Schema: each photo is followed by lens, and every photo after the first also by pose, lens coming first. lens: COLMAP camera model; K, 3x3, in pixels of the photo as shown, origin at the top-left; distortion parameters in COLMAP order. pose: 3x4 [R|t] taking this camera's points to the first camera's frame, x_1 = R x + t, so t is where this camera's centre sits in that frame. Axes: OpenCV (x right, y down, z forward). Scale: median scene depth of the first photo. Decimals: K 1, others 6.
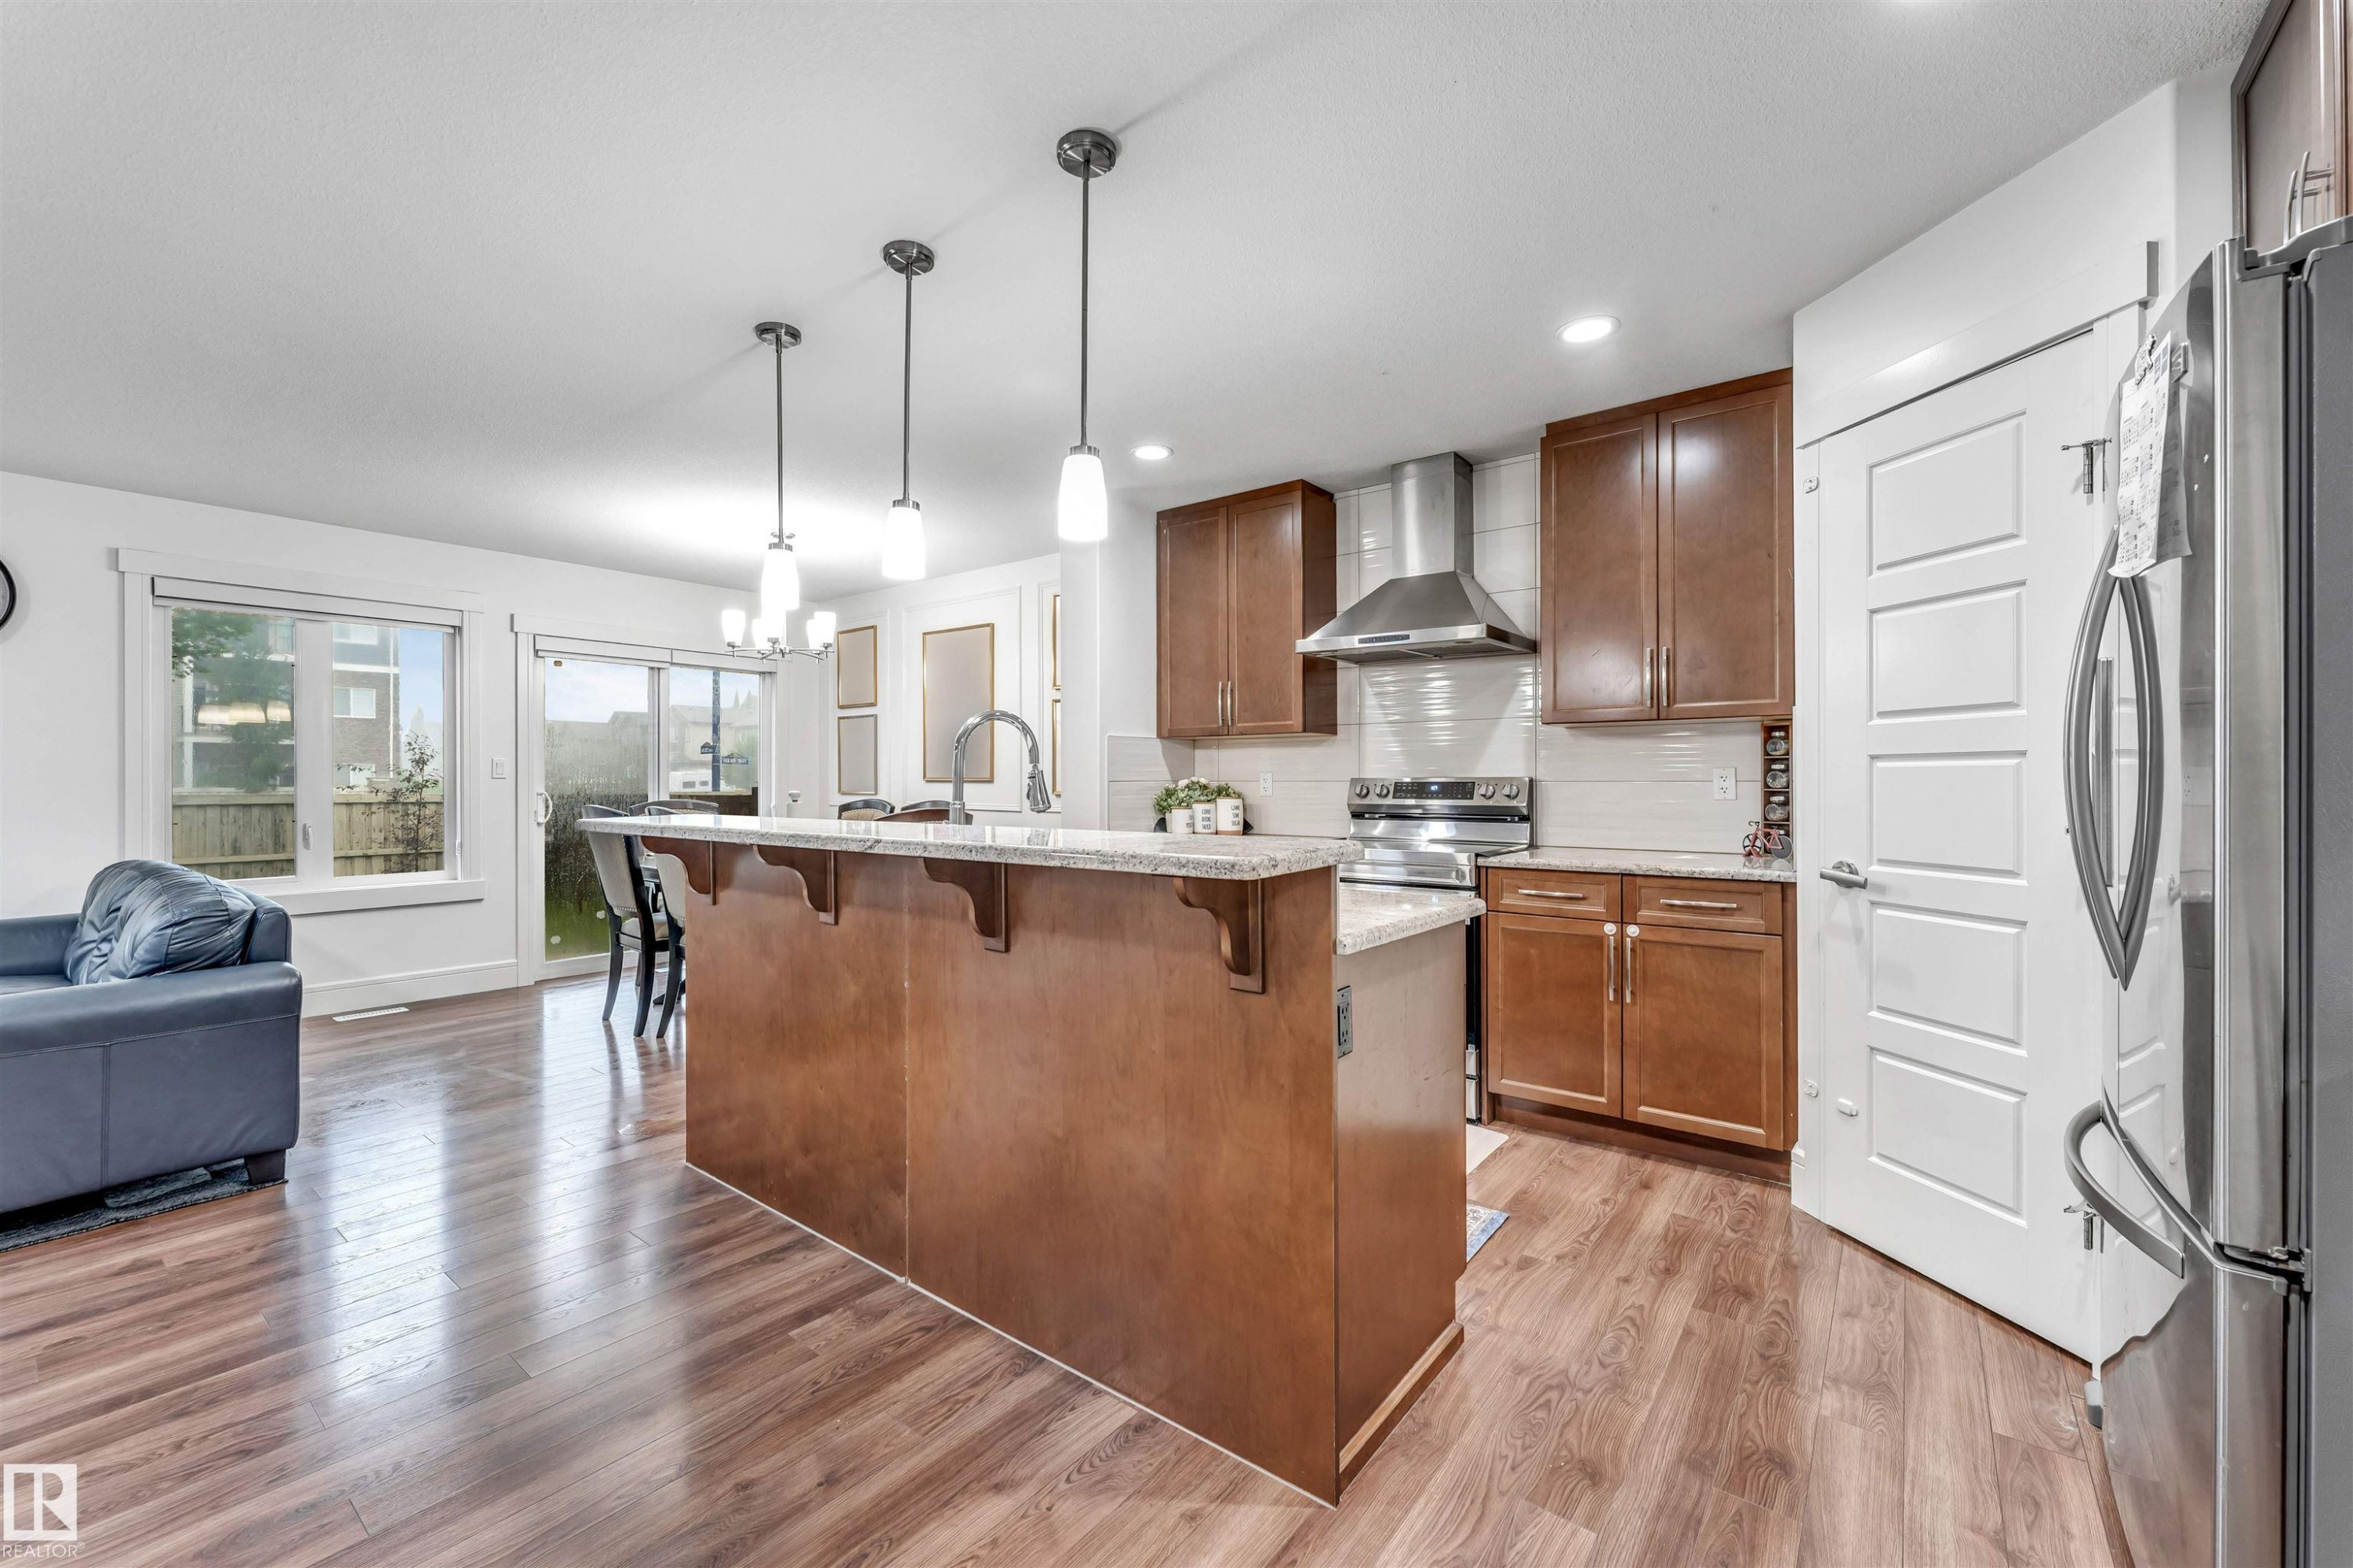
lens RADIAL K [[958.0, 0, 1175.2], [0, 958.0, 779.1], [0, 0, 1]] dist [0.001443, -0.000434]
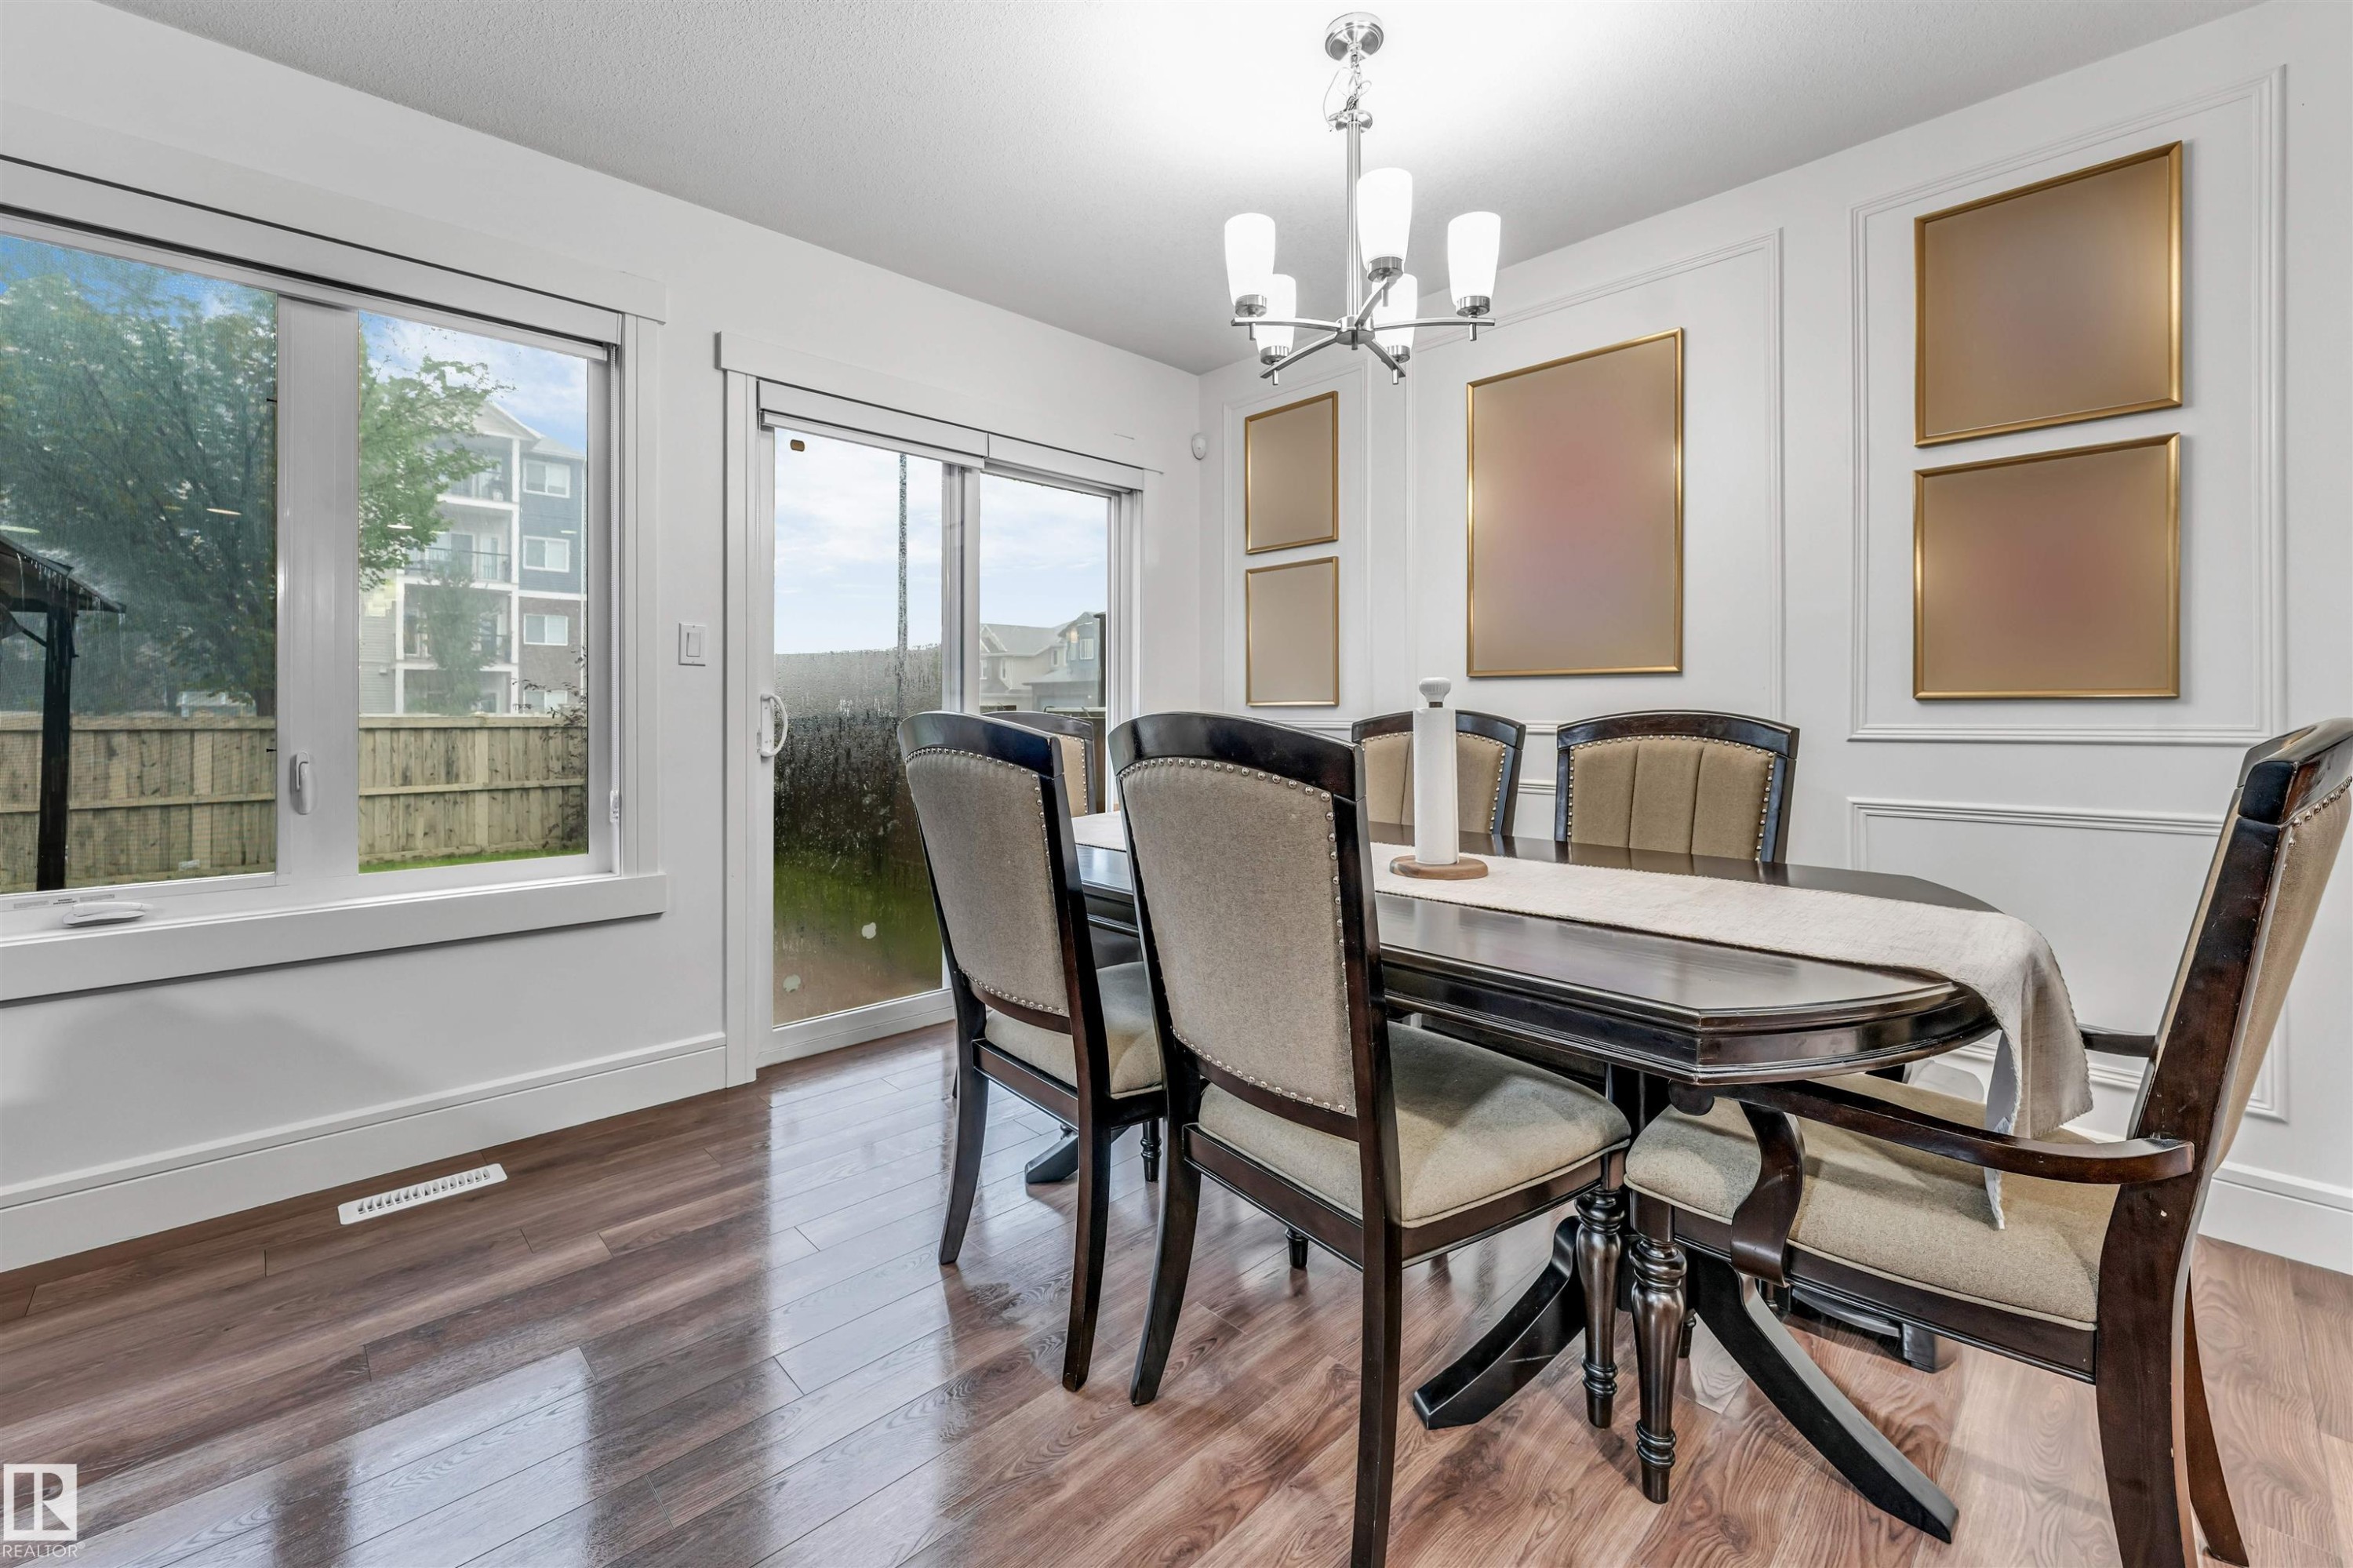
lens RADIAL K [[958.0, 0, 1179.2], [0, 958.0, 709.4], [0, 0, 1]] dist [0.001443, -0.000434]
pose [[0.991027, 0.000739, -0.133663, -0.317806], [-0.000714, 1.000000, 0.000235, 0.017252], [0.133663, -0.000137, 0.991027, 0.442204]]
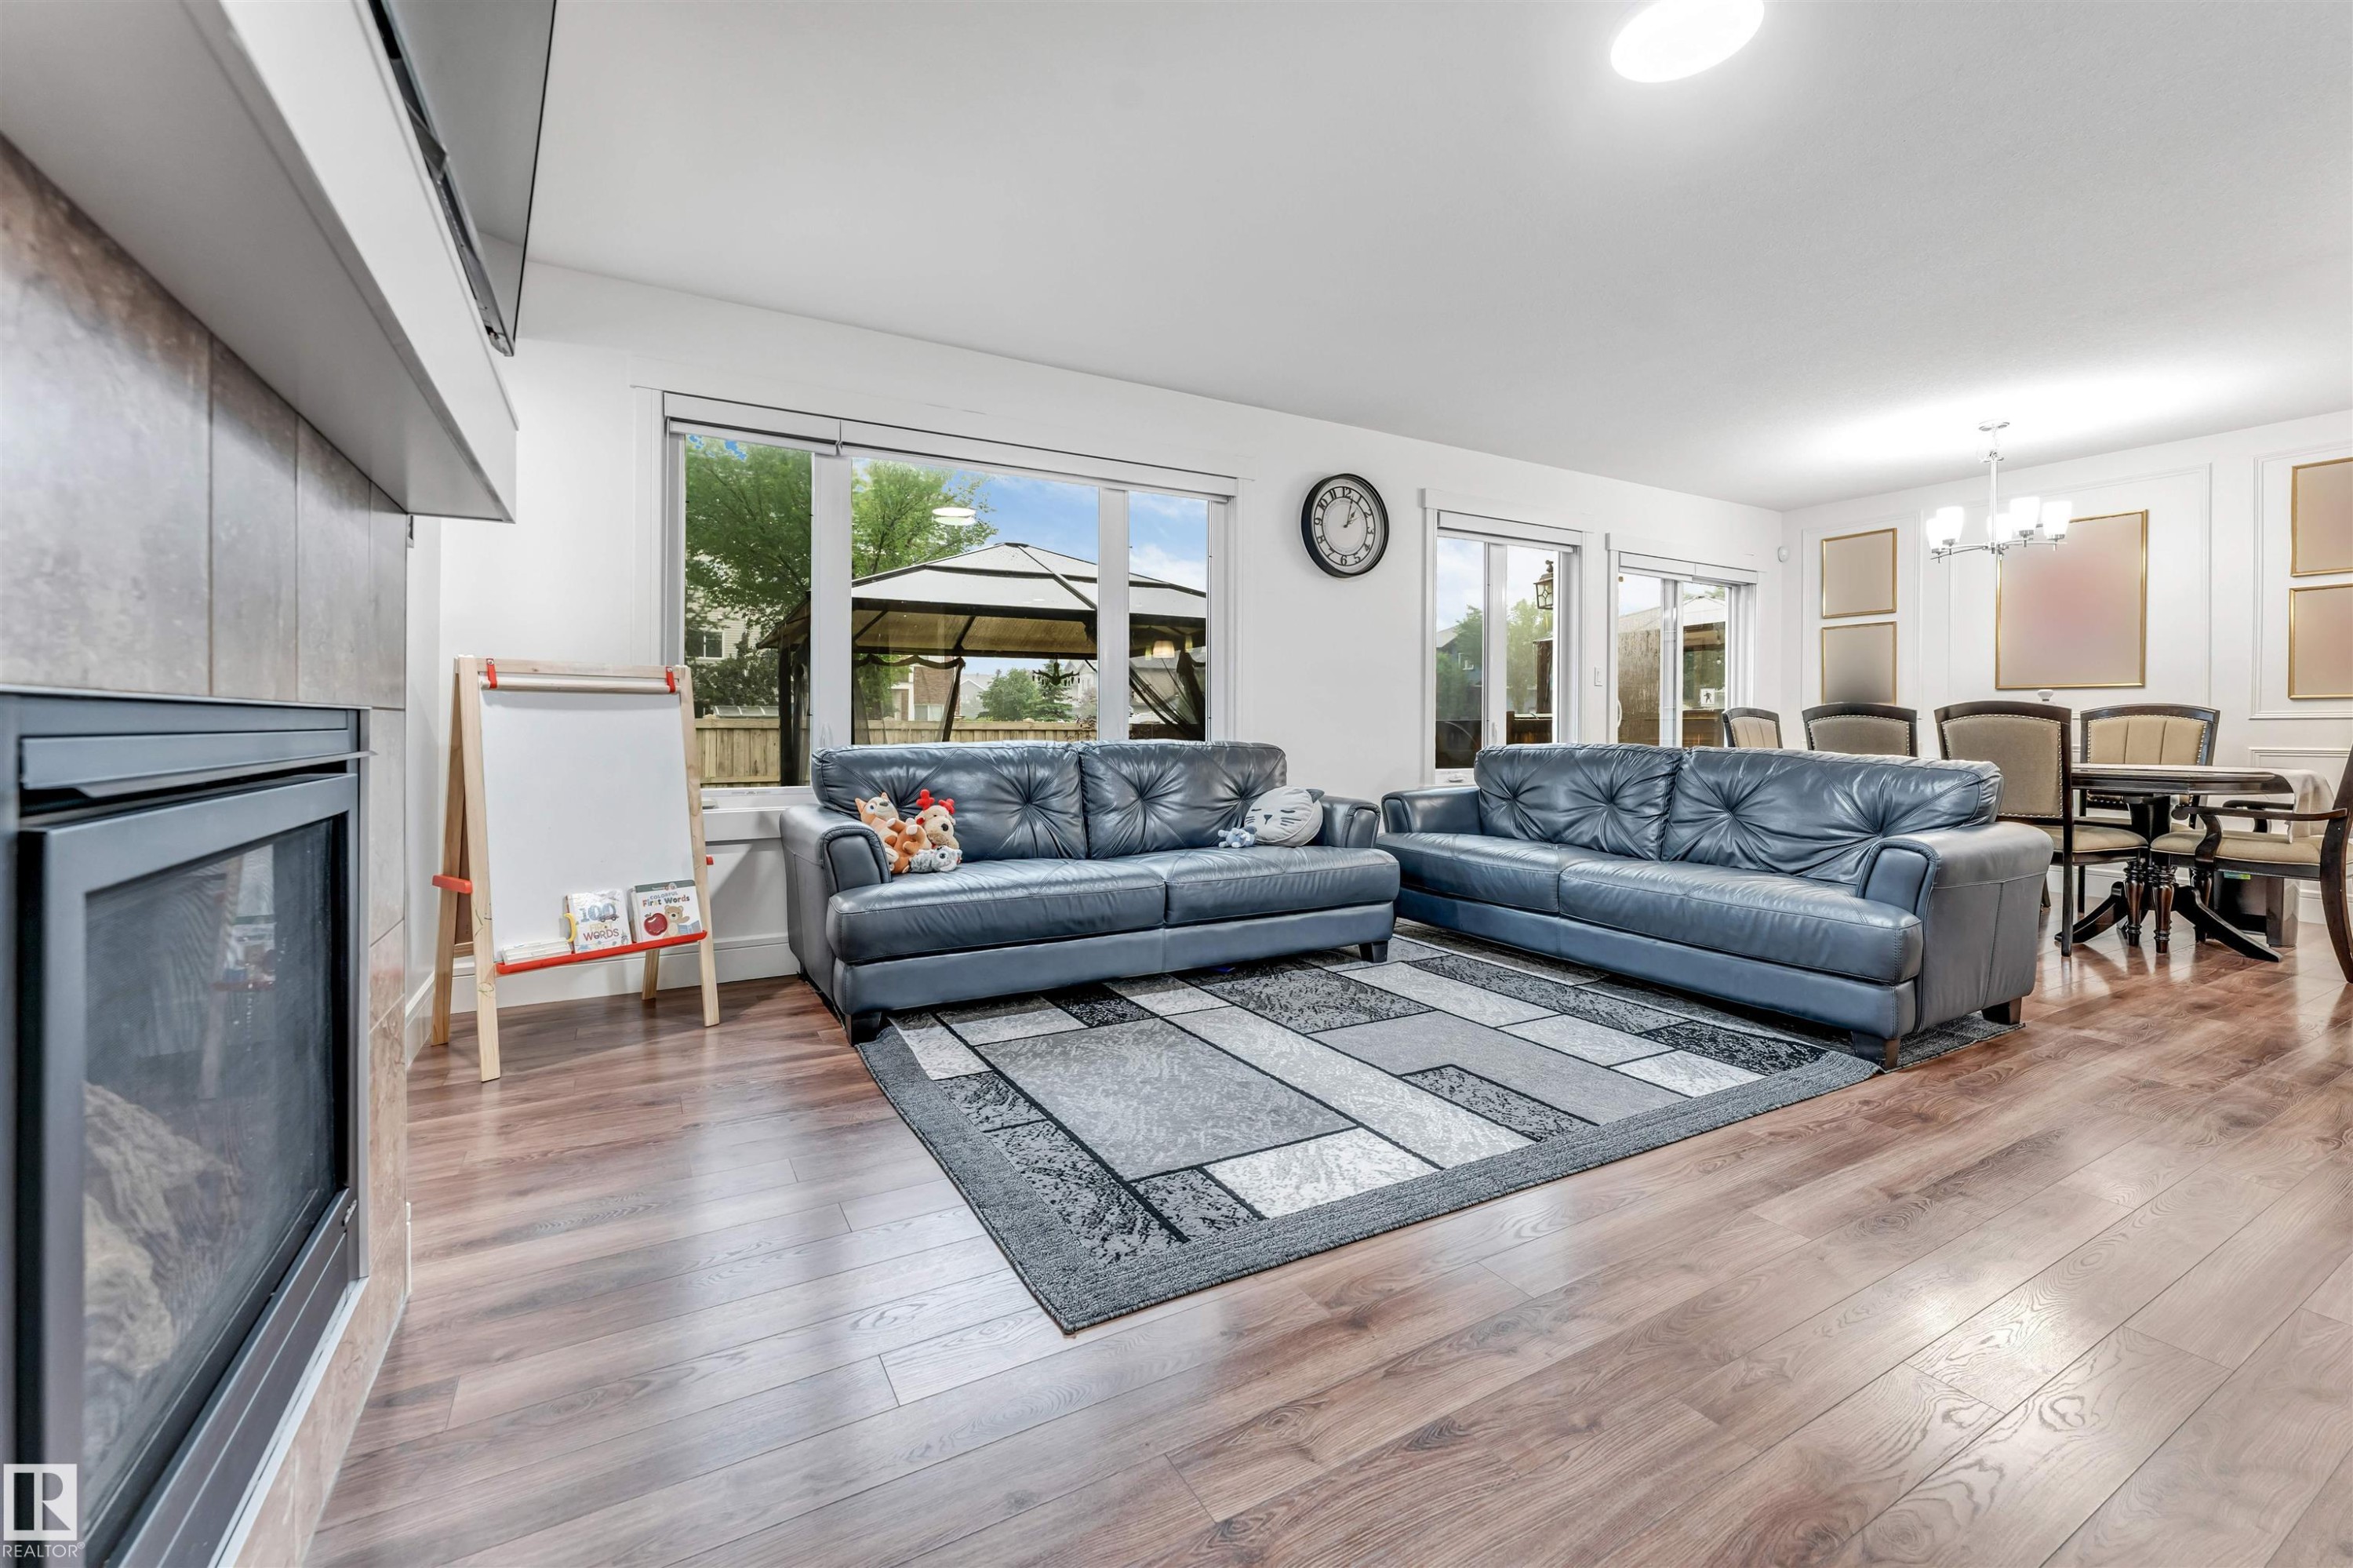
lens RADIAL K [[958.0, 0, 1166.1], [0, 958.0, 738.3], [0, 0, 1]] dist [0.001443, -0.000434]
pose [[0.928626, 0.009301, -0.370900, -0.612163], [-0.003907, 0.999875, 0.015291, 0.035590], [0.370996, -0.012750, 0.928547, -0.152710]]
